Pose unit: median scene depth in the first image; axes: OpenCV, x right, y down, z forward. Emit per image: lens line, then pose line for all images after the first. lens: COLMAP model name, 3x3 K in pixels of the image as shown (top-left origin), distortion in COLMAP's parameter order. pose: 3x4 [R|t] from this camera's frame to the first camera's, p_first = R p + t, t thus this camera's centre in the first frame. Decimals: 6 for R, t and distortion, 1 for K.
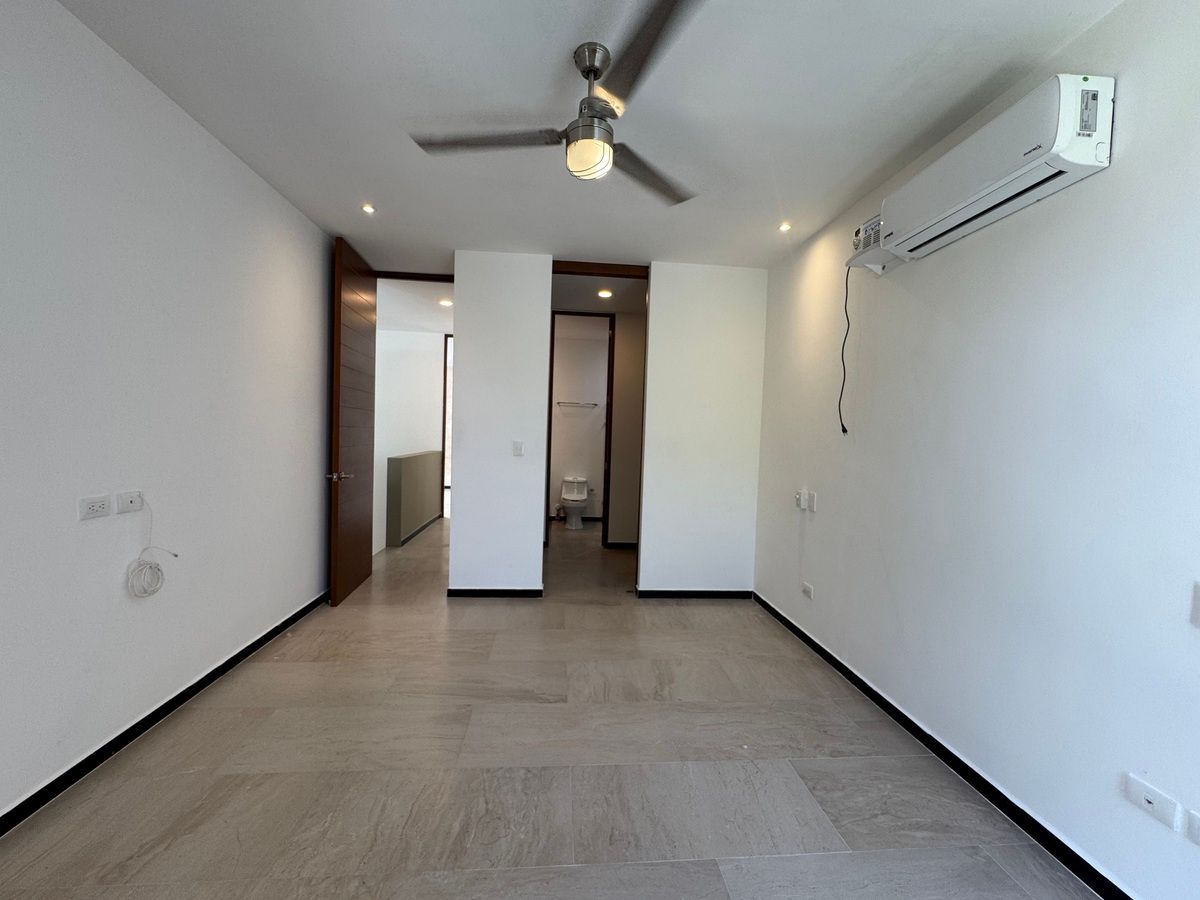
lens RADIAL K [[482.5, 0, 601.3], [0, 482.5, 447.8], [0, 0, 1]] dist [-0.002867, 0.000818]
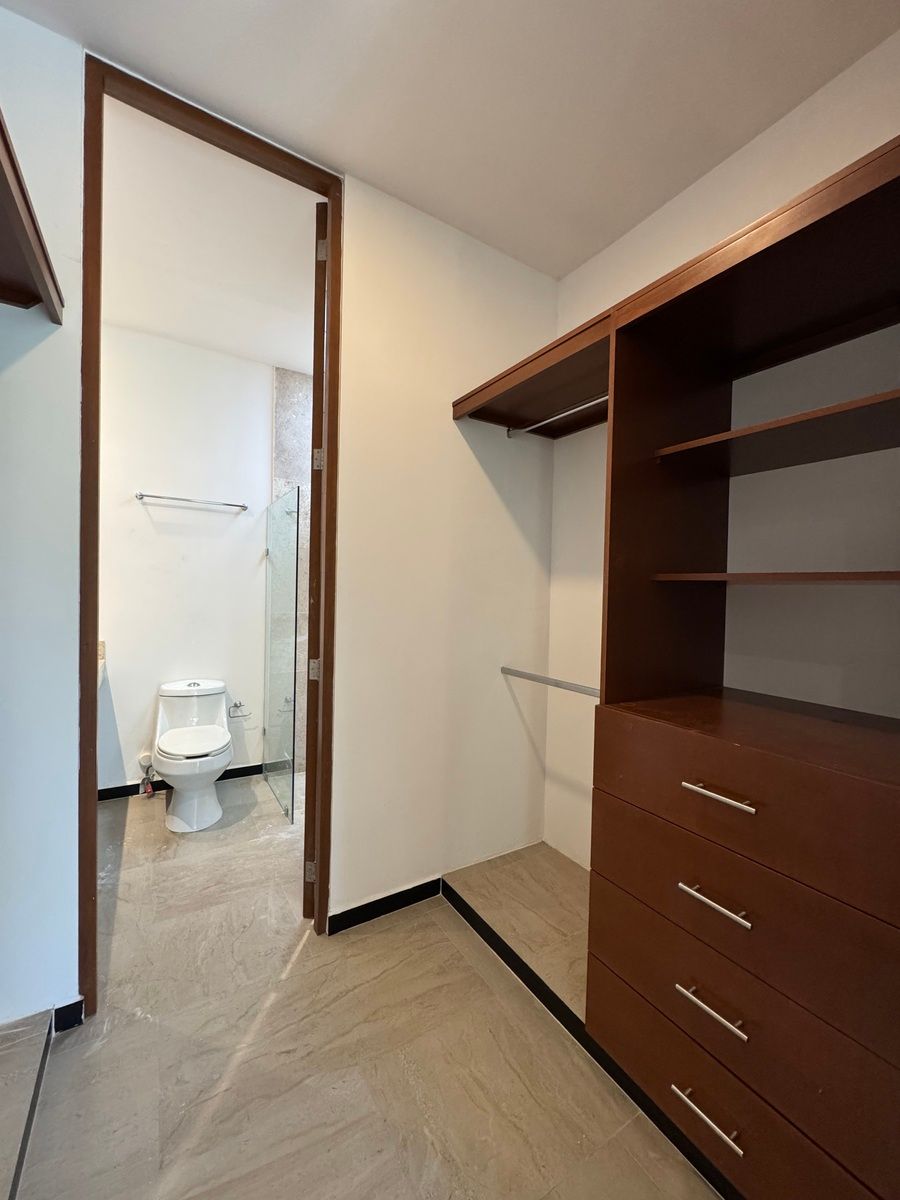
lens RADIAL K [[482.5, 0, 453.2], [0, 482.5, 598.4], [0, 0, 1]] dist [-0.002867, 0.000818]
pose [[0.892288, -0.022320, 0.450915, -0.040756], [0.022237, 0.999738, 0.005482, -0.007028], [-0.450919, 0.005136, 0.892550, 0.544493]]
